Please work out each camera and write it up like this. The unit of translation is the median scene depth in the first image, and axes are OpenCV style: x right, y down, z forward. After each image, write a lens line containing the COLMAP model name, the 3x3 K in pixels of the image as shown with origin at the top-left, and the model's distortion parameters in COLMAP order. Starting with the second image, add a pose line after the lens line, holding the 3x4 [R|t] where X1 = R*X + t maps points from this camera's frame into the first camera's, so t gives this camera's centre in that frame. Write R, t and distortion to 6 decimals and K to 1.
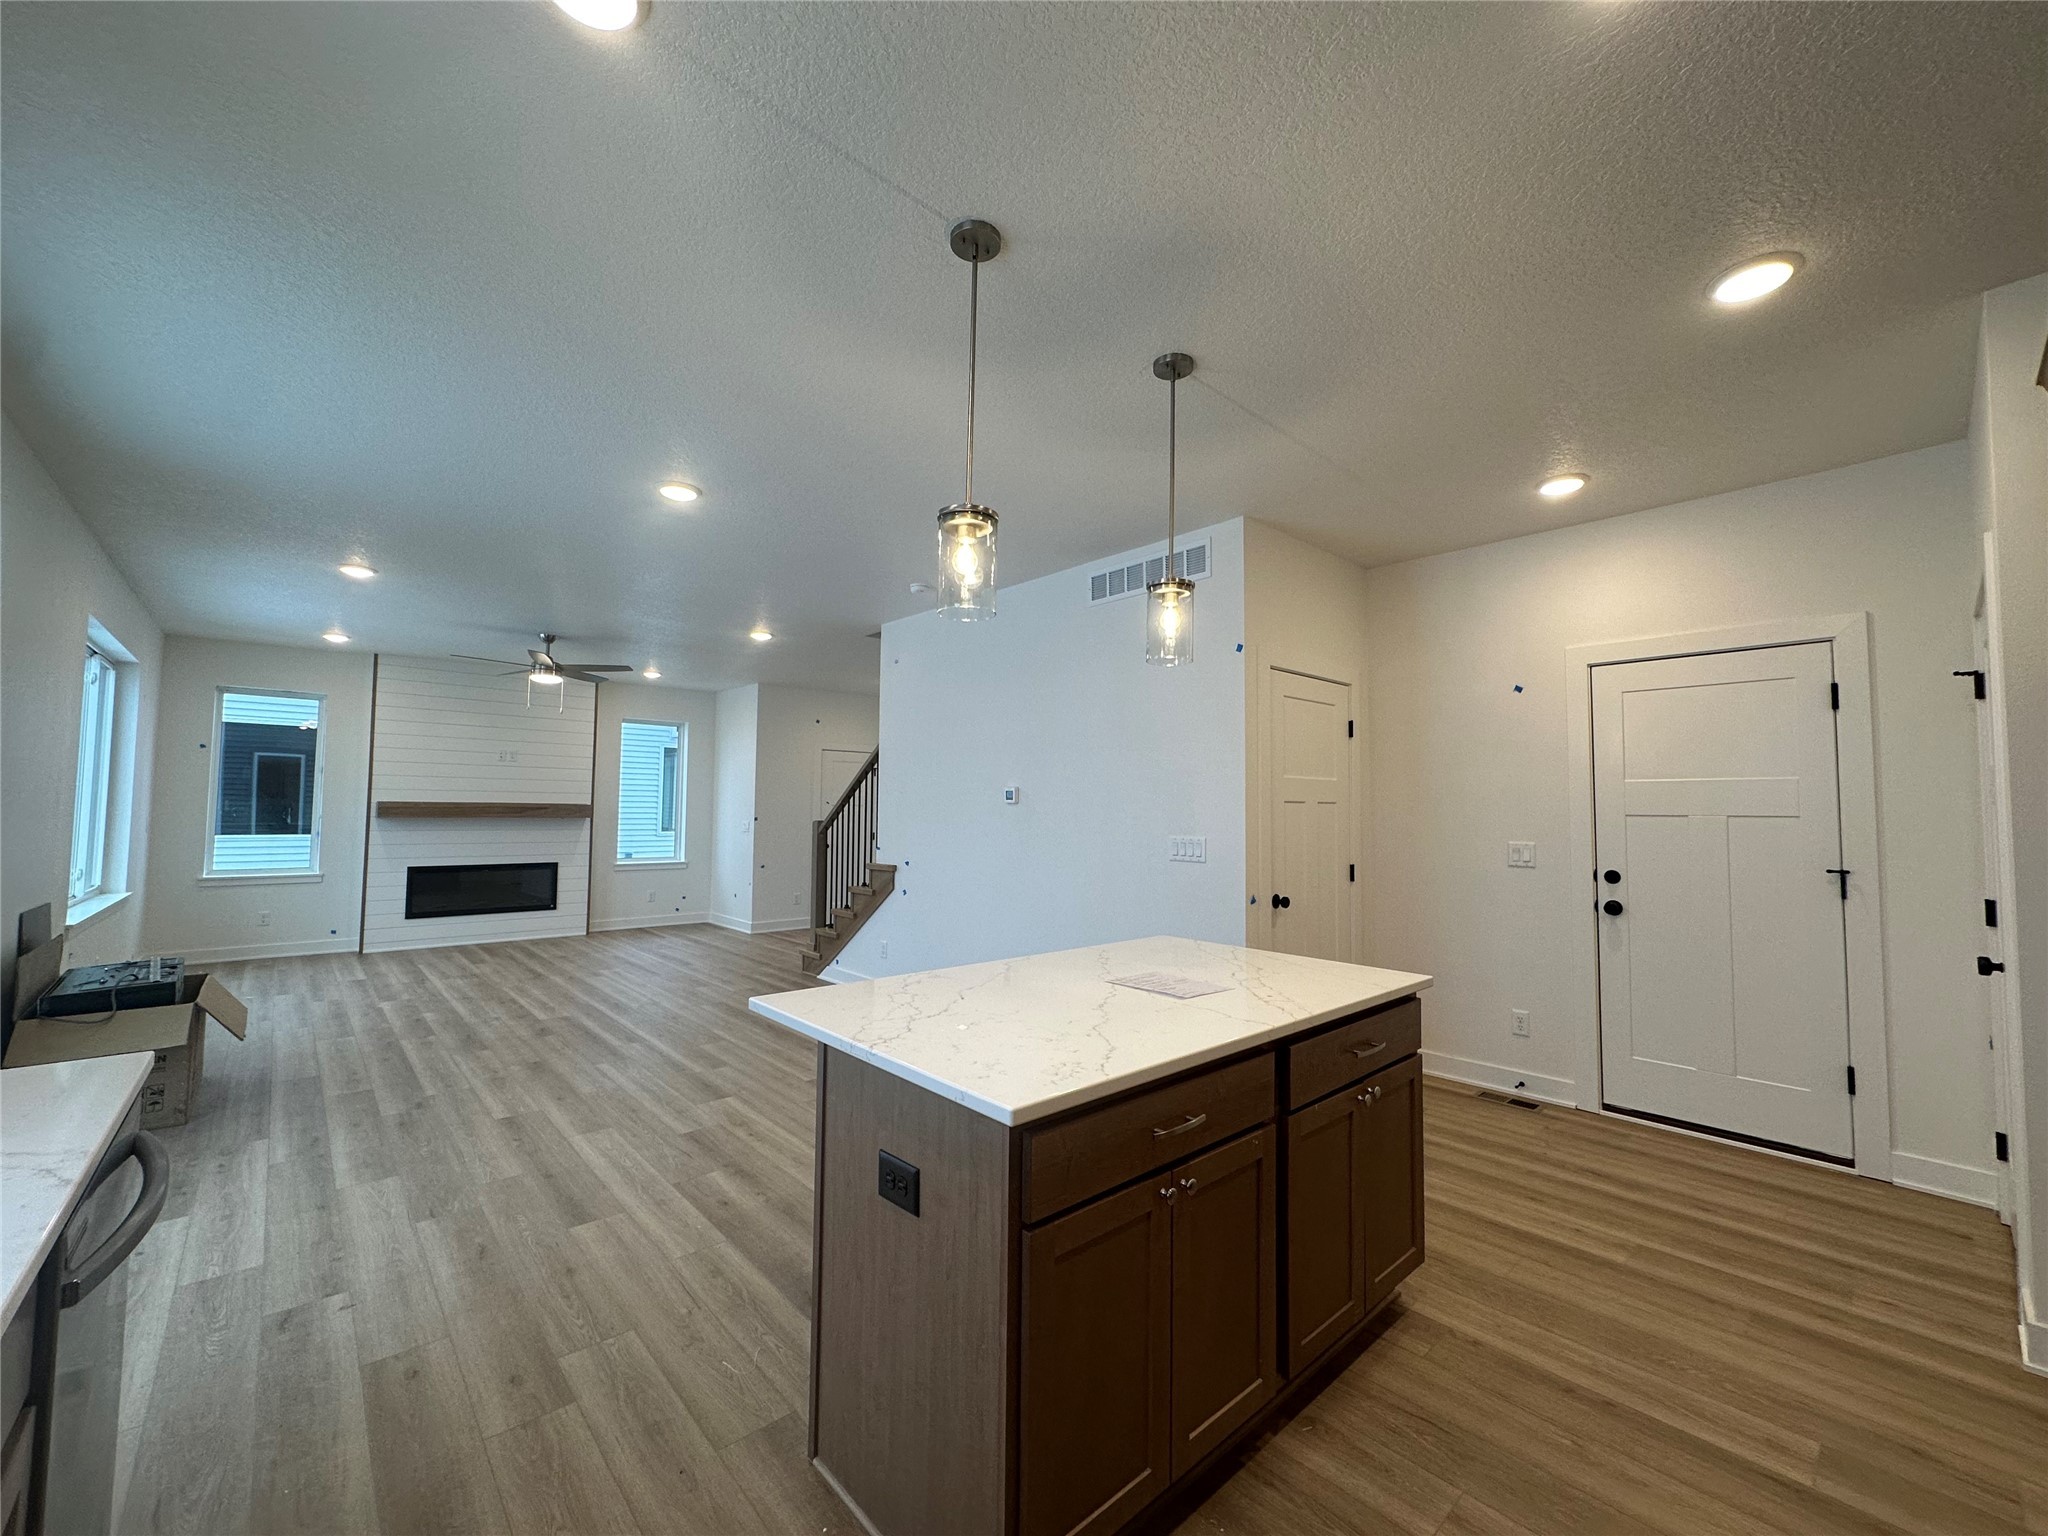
lens RADIAL K [[813.6, 0, 1022.7], [0, 813.6, 767.7], [0, 0, 1]] dist [-0.001771, 0.000307]
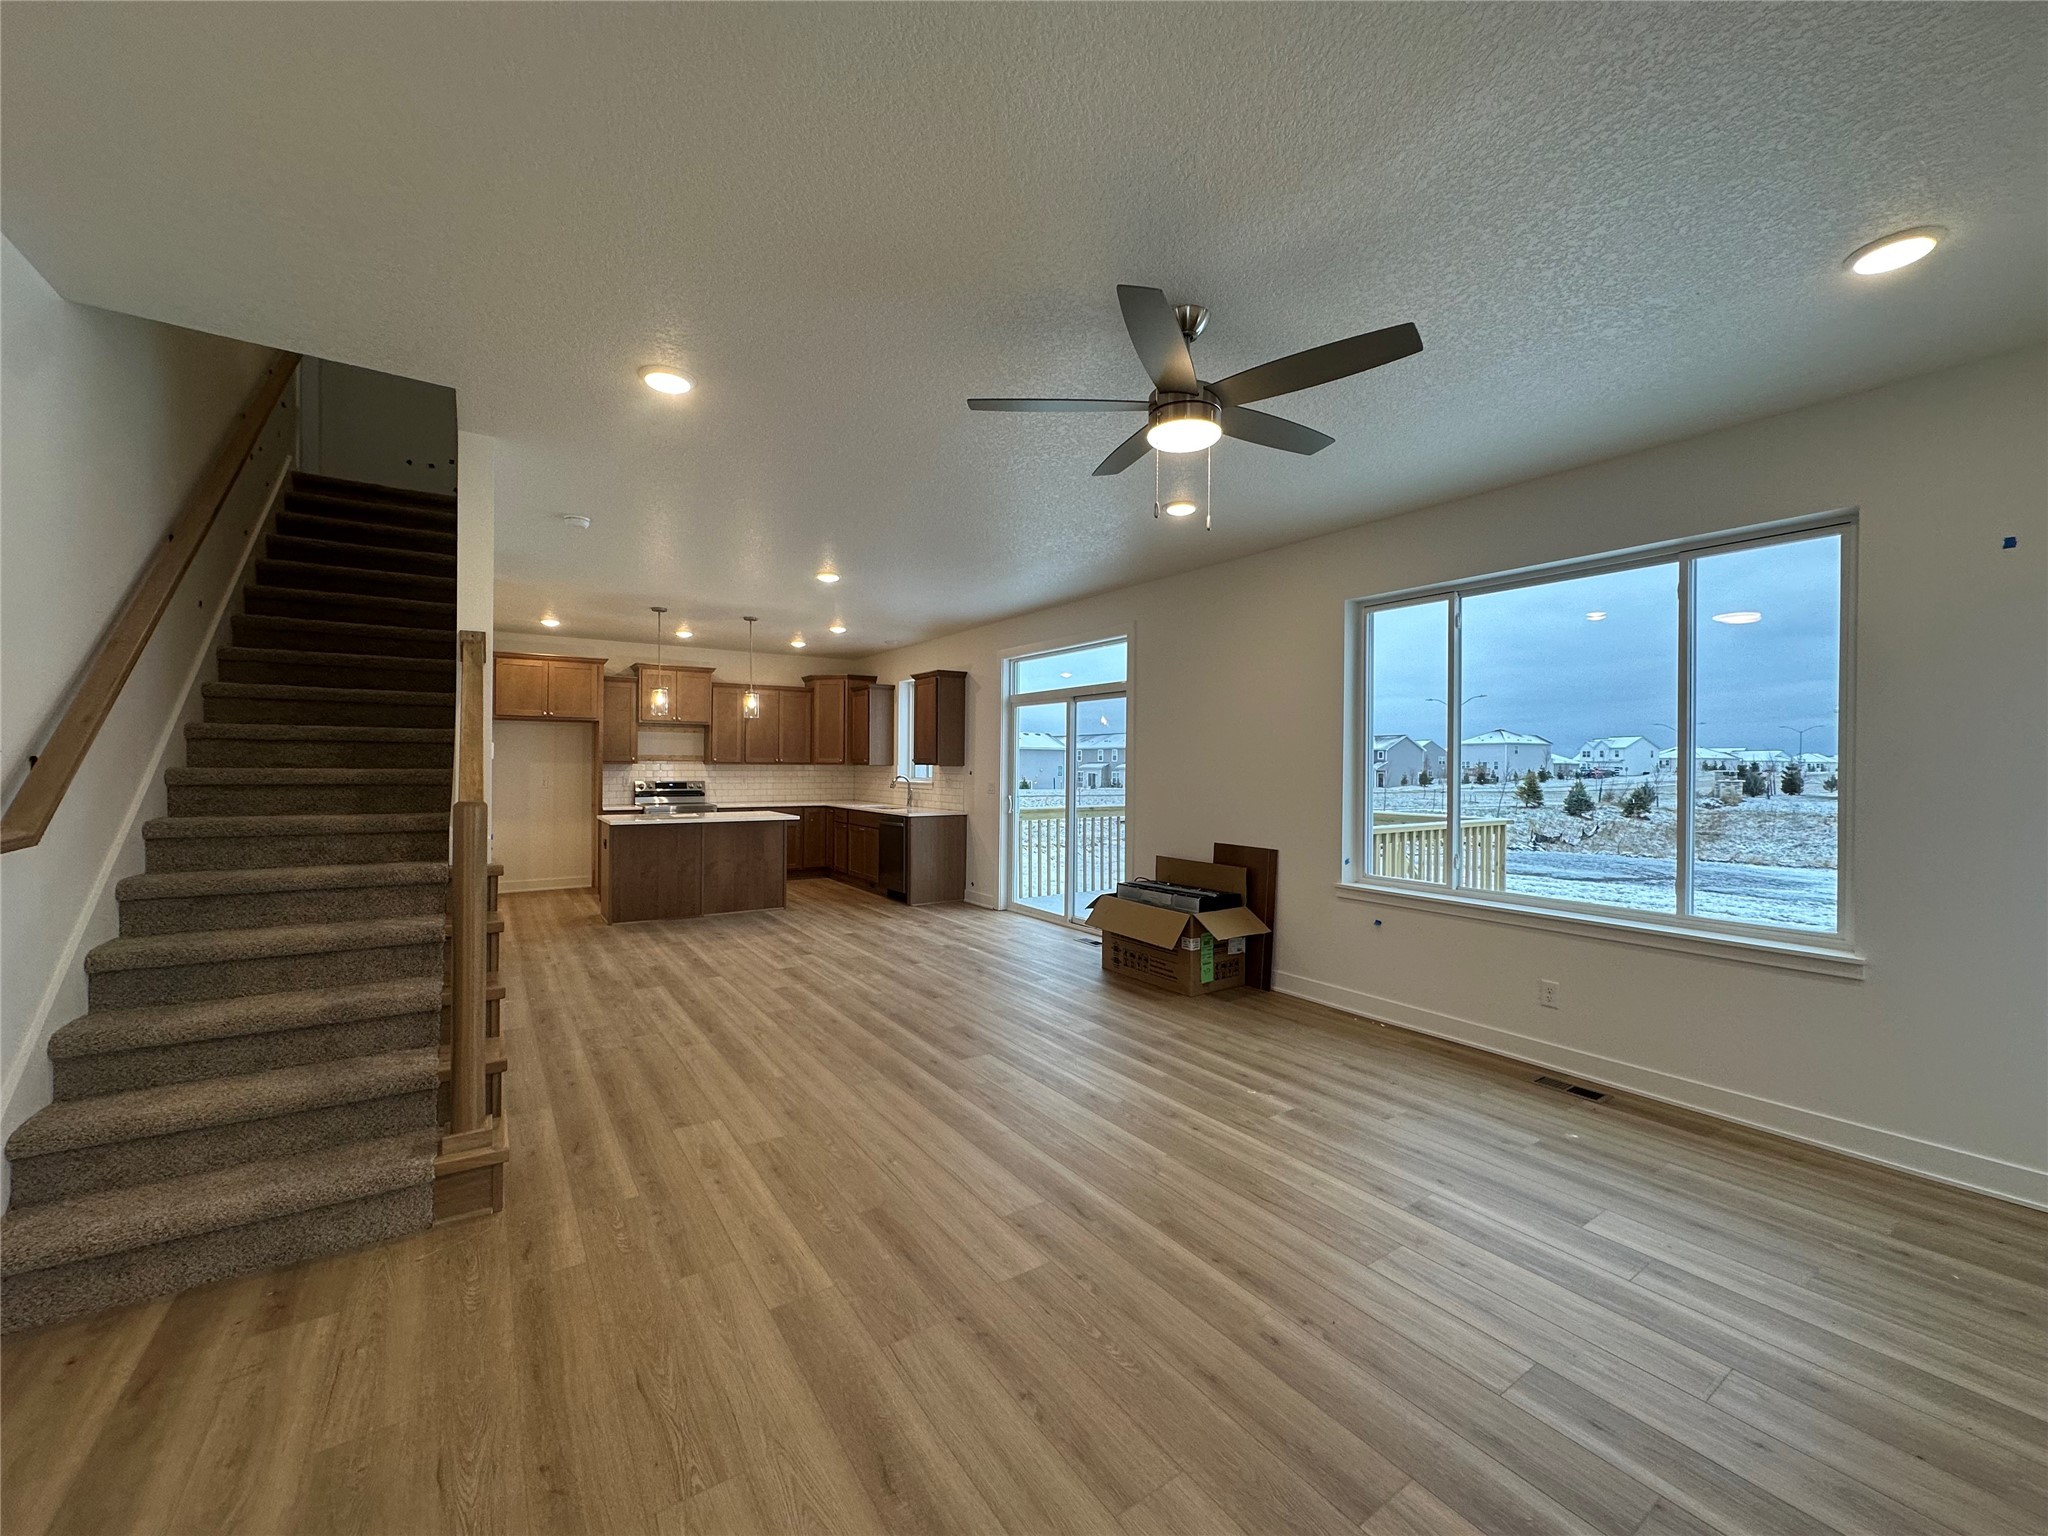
lens RADIAL K [[813.6, 0, 1024.6], [0, 813.6, 766.5], [0, 0, 1]] dist [-0.001771, 0.000307]
pose [[-0.989560, -0.017354, 0.143073, -0.908615], [-0.024770, 0.998431, -0.050220, 0.100737], [-0.141977, -0.053240, -0.988437, 2.188160]]
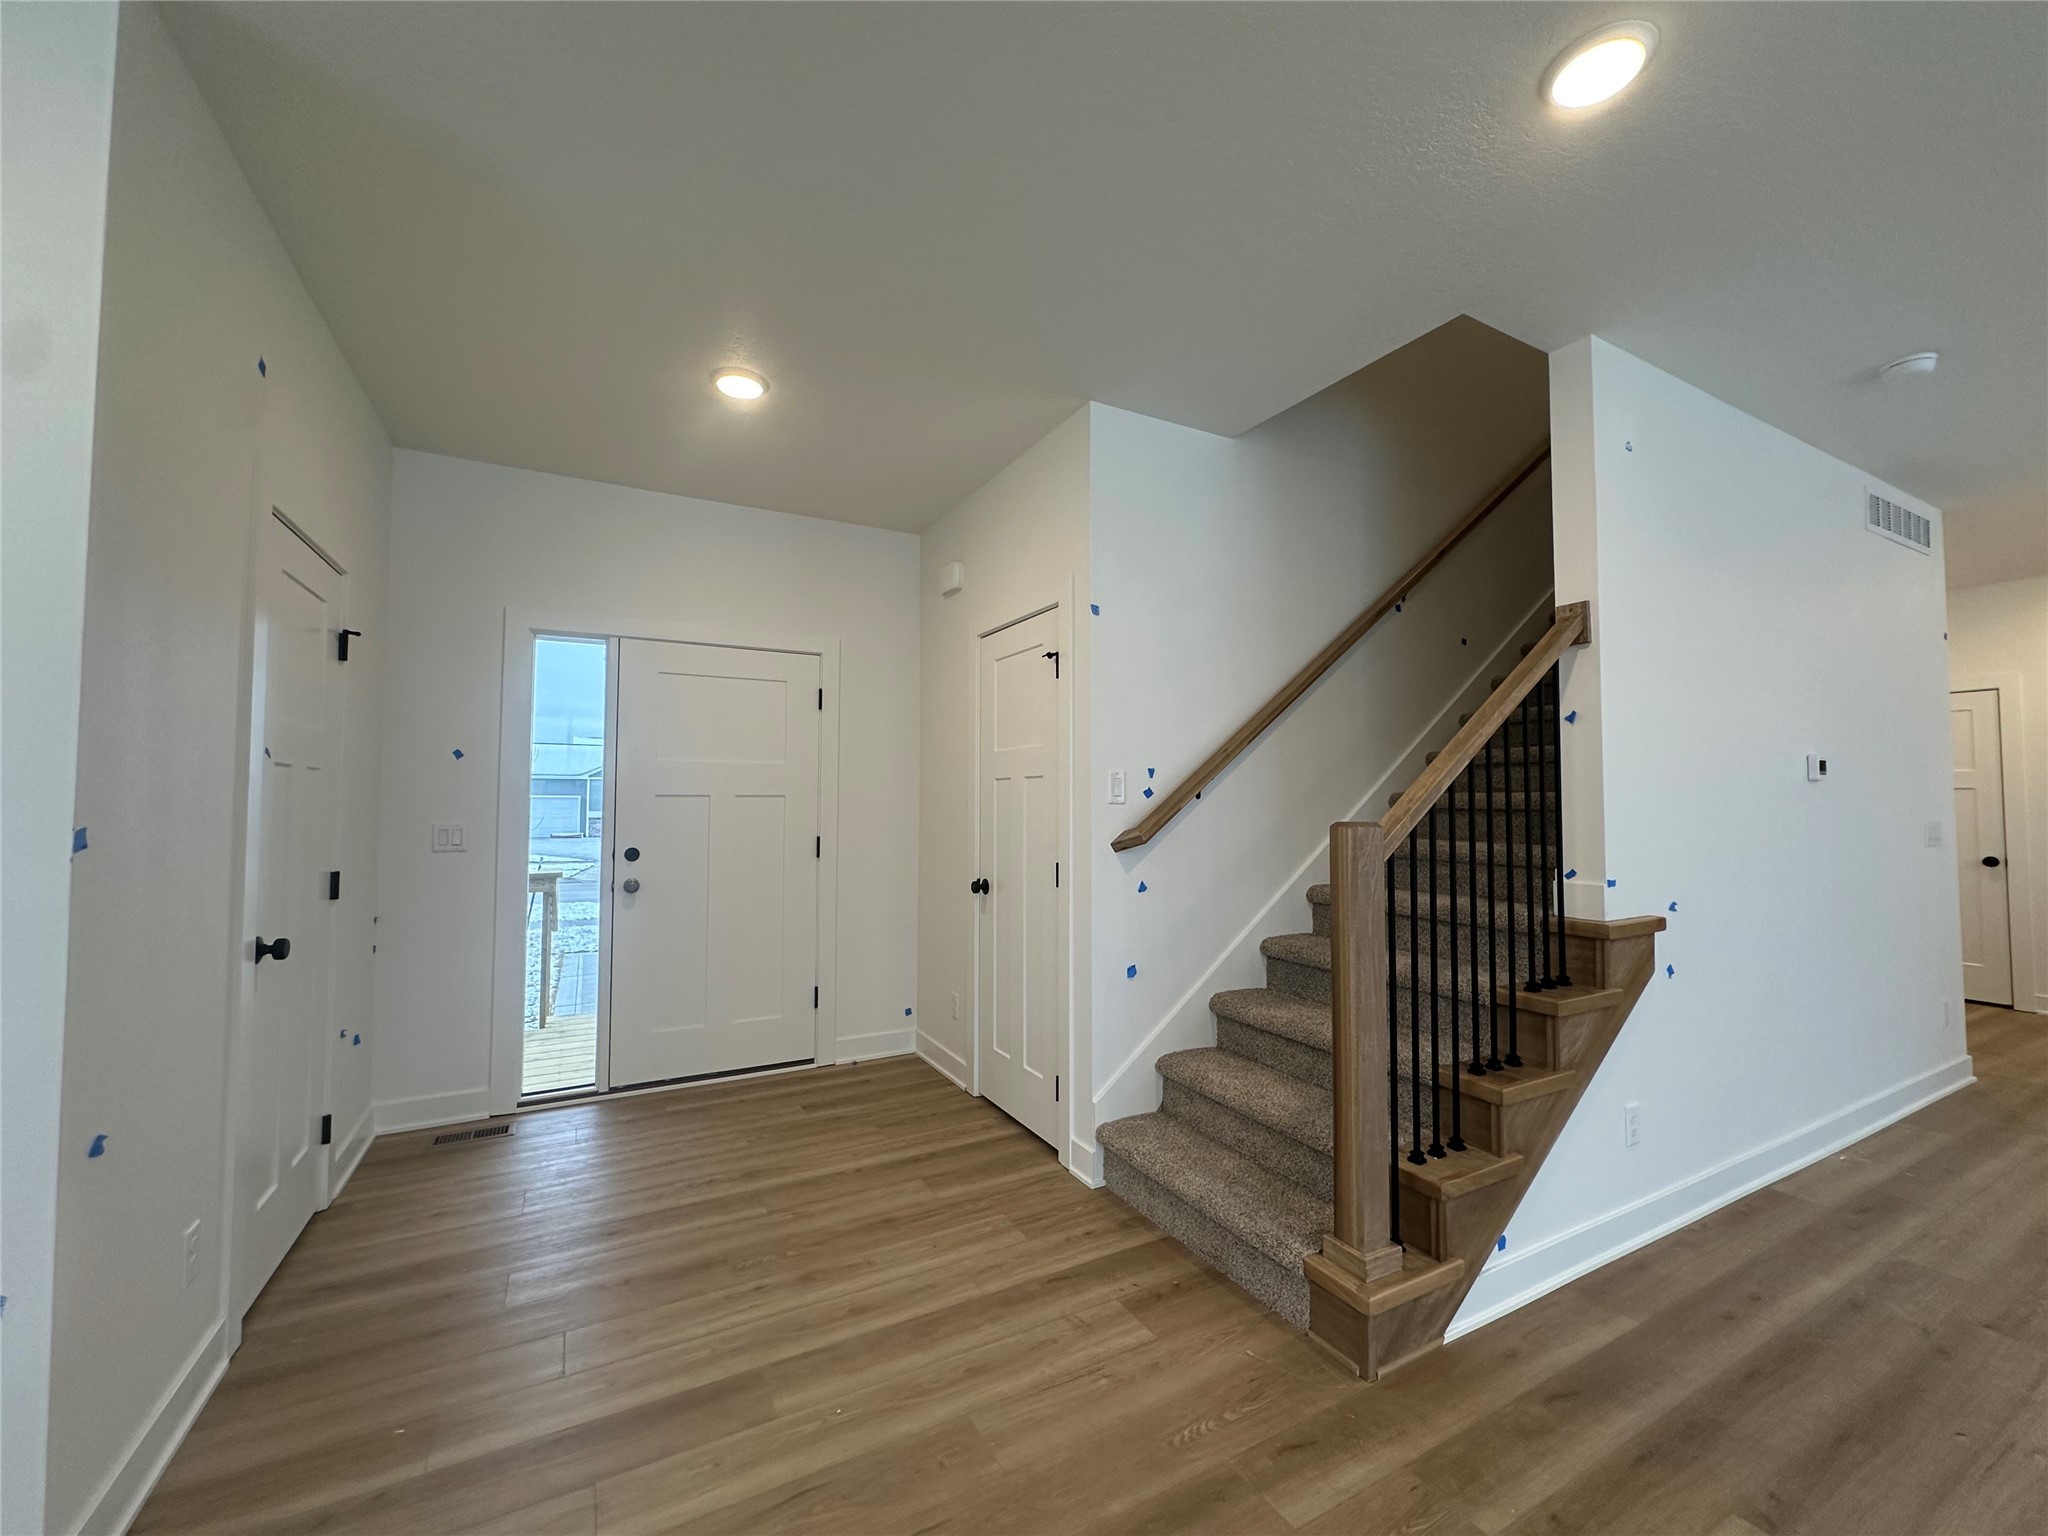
lens RADIAL K [[813.6, 0, 1022.1], [0, 813.6, 762.7], [0, 0, 1]] dist [-0.001771, 0.000307]
pose [[0.241540, 0.034040, 0.969794, -0.930456], [-0.051483, 0.998427, -0.022222, 0.091144], [-0.969024, -0.044560, 0.242912, 1.718534]]
